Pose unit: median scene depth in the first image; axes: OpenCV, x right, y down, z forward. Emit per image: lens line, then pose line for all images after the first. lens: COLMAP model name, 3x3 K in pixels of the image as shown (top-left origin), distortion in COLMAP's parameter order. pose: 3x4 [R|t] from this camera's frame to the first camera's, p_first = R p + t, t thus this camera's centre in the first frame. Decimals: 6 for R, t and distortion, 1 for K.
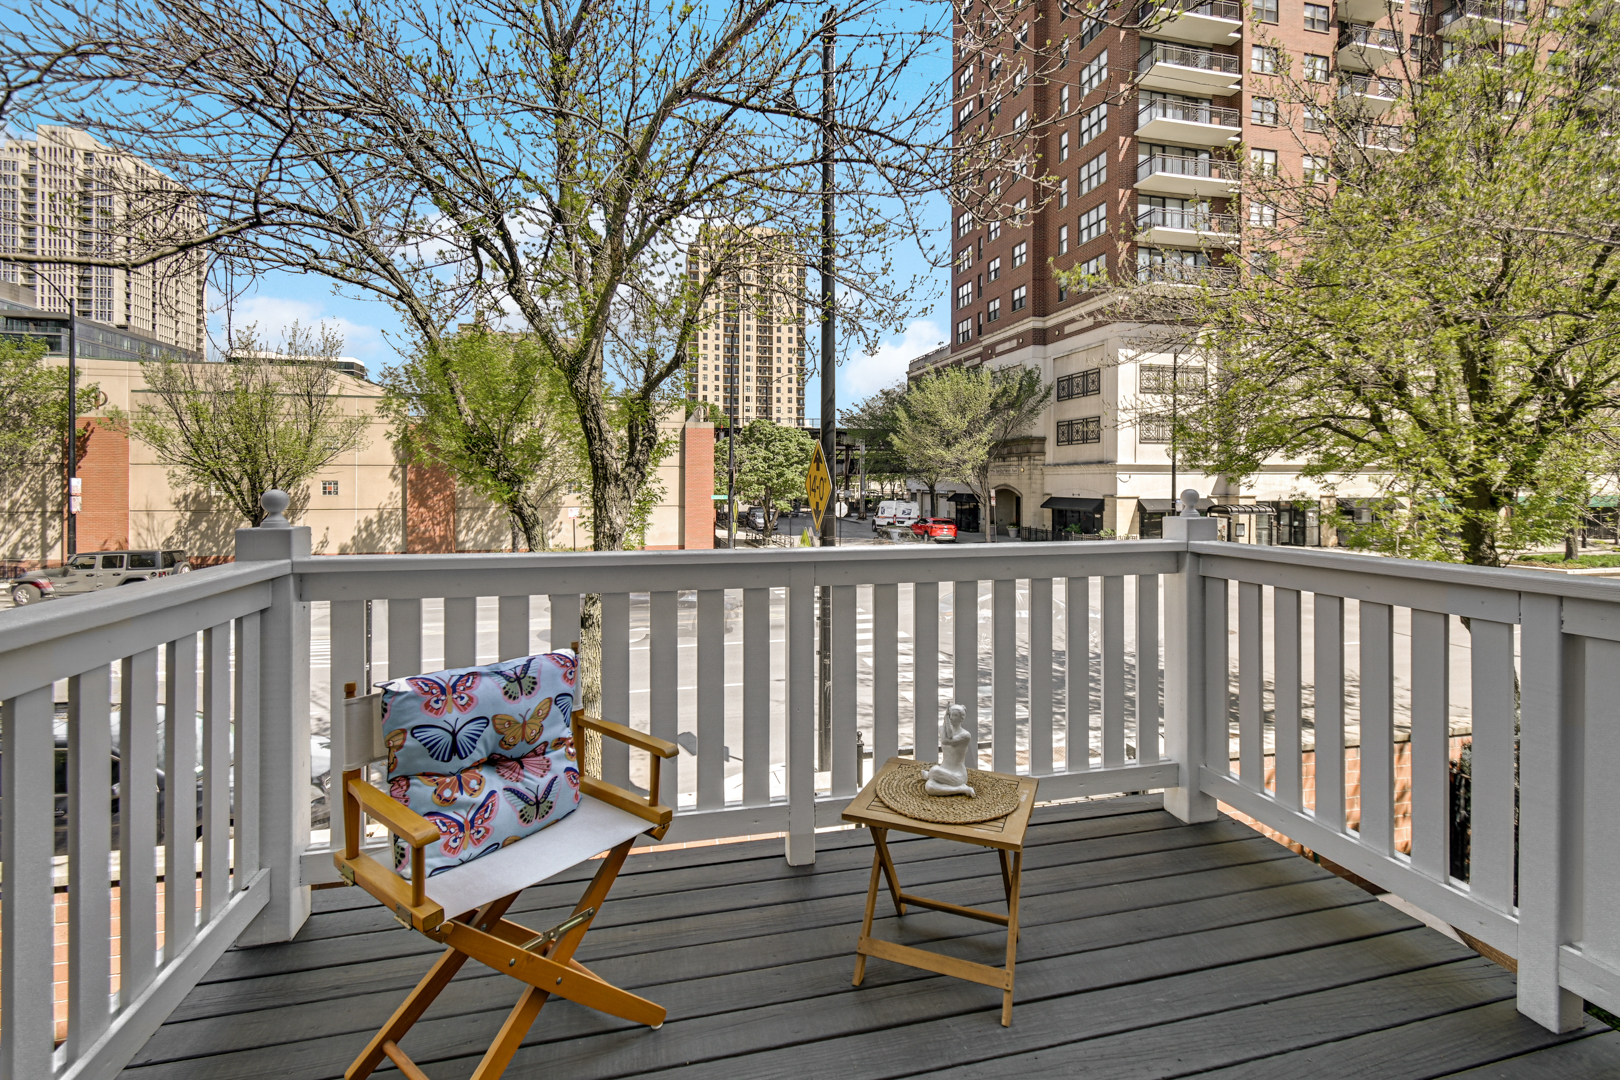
lens RADIAL K [[718.5, 0, 817.2], [0, 718.5, 483.3], [0, 0, 1]] dist [-0.000469, -0.004633]
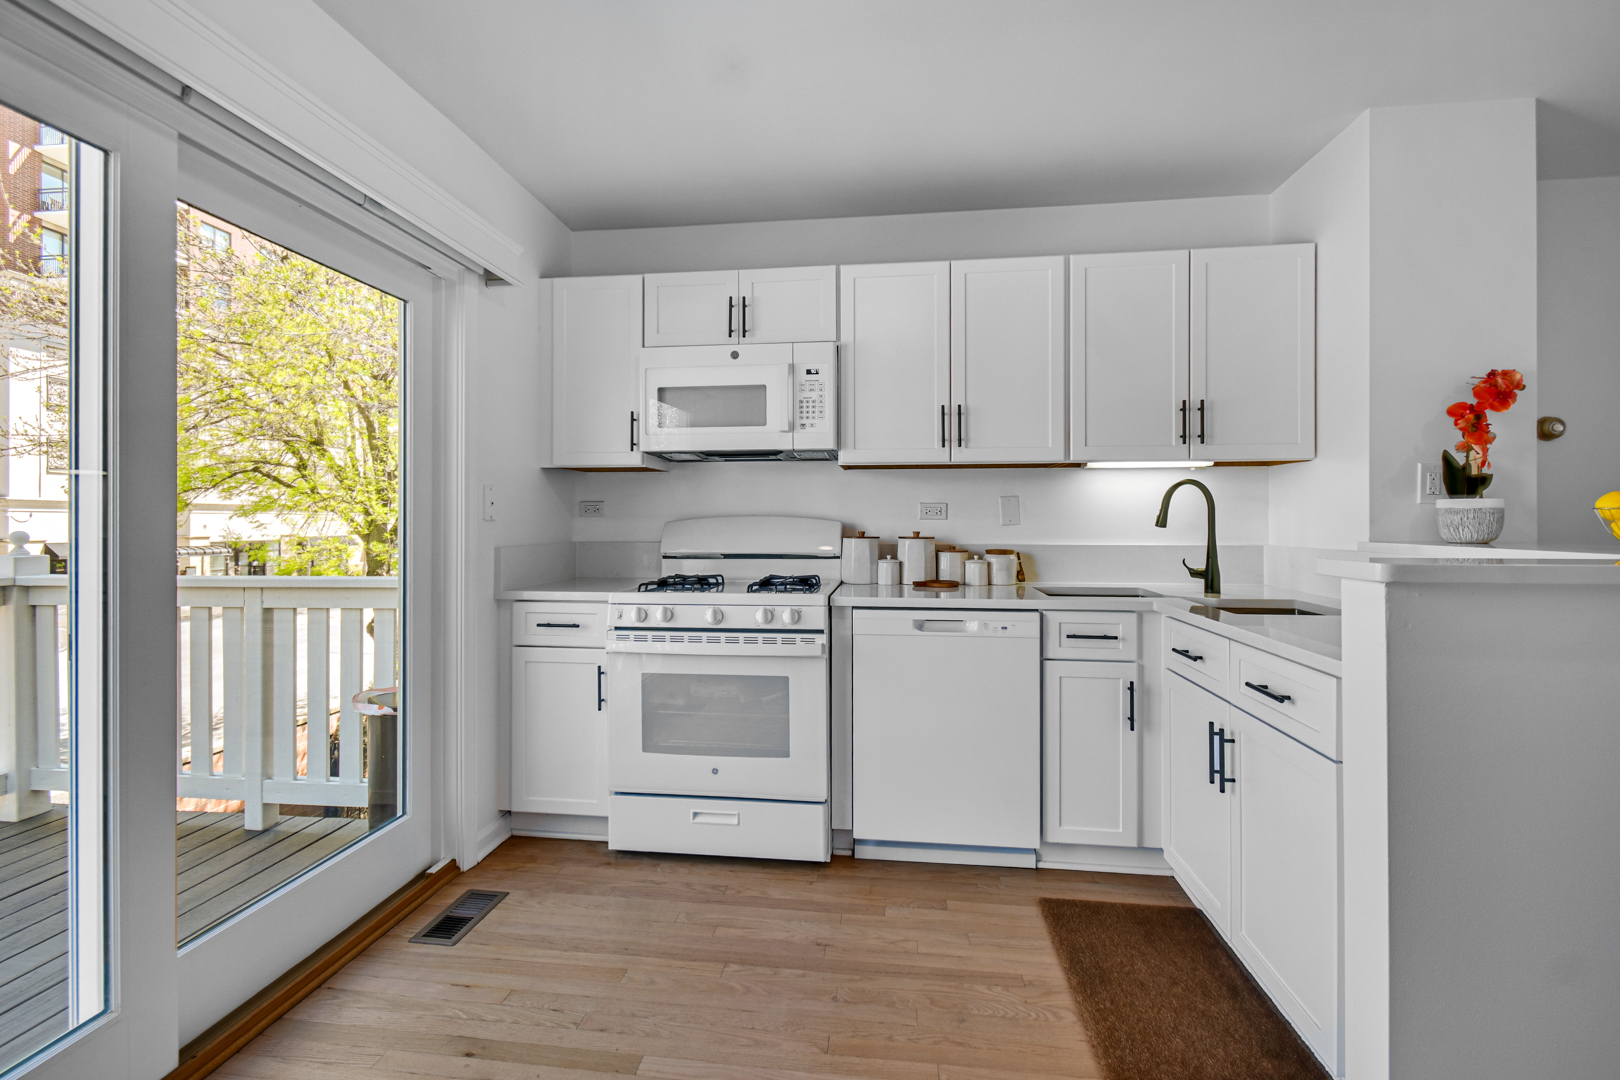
lens RADIAL K [[718.5, 0, 805.5], [0, 718.5, 535.1], [0, 0, 1]] dist [-0.000469, -0.004633]
pose [[0.339219, -0.015515, 0.940580, -0.029401], [-0.000504, 0.999861, 0.016675, -0.000665], [-0.940707, -0.006130, 0.339164, -0.140687]]
